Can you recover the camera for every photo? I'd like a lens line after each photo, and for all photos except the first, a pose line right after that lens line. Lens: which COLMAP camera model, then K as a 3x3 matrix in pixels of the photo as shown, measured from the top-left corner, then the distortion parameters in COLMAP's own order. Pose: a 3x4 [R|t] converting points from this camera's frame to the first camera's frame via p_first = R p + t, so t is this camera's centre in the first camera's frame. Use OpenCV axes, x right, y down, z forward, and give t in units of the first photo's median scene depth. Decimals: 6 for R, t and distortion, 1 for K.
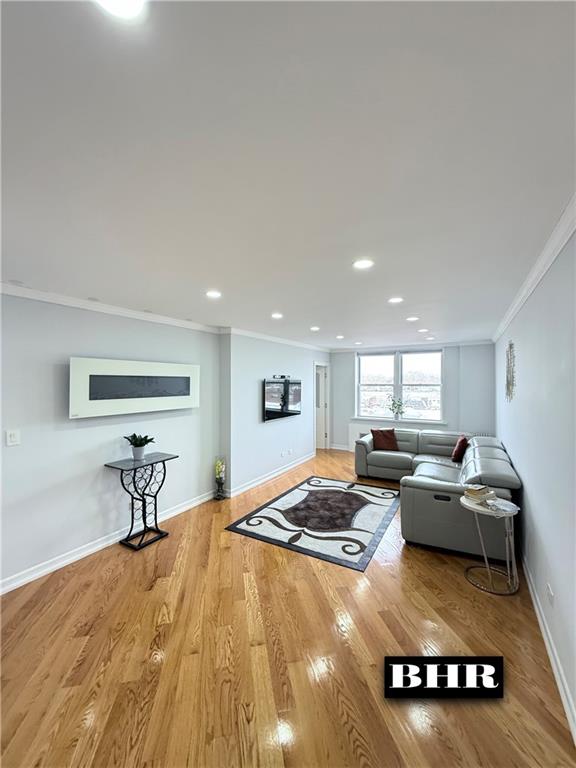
lens RADIAL K [[302.3, 0, 289.3], [0, 302.3, 381.3], [0, 0, 1]] dist [0.002718, -0.000022]
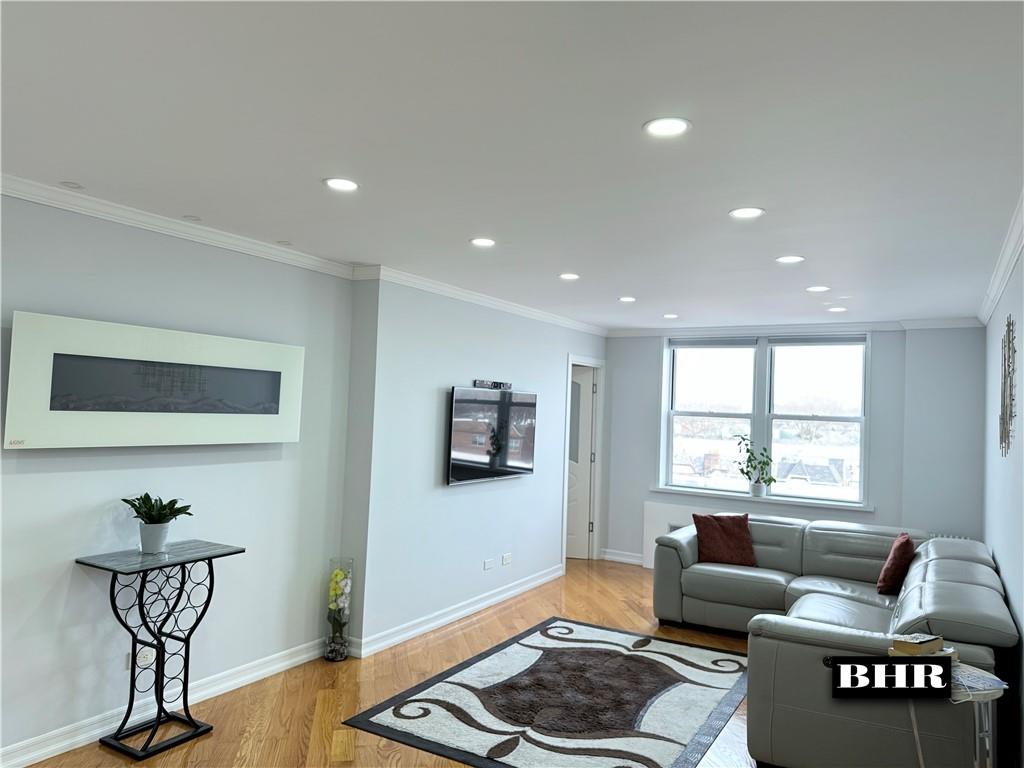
lens RADIAL K [[717.8, 0, 517.9], [0, 717.8, 385.1], [0, 0, 1]] dist [0.038432, -0.040835]
pose [[0.999303, 0.037324, 0.000513, 0.015760], [-0.037285, 0.998723, -0.034092, 0.026652], [-0.001785, 0.034049, 0.999419, -0.045512]]
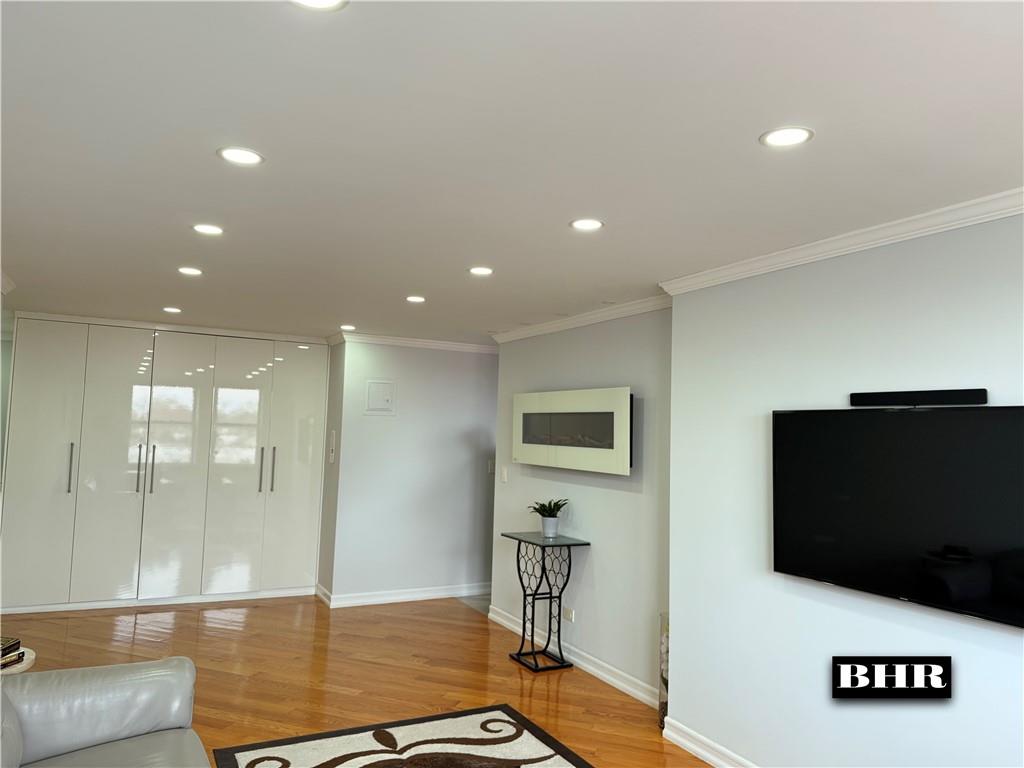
lens RADIAL K [[717.8, 0, 516.1], [0, 717.8, 378.3], [0, 0, 1]] dist [0.038432, -0.040835]
pose [[-0.517844, -0.090349, -0.850691, 0.763273], [-0.039469, 0.995872, -0.081742, 0.033731], [0.854564, -0.008754, -0.519272, 1.455221]]
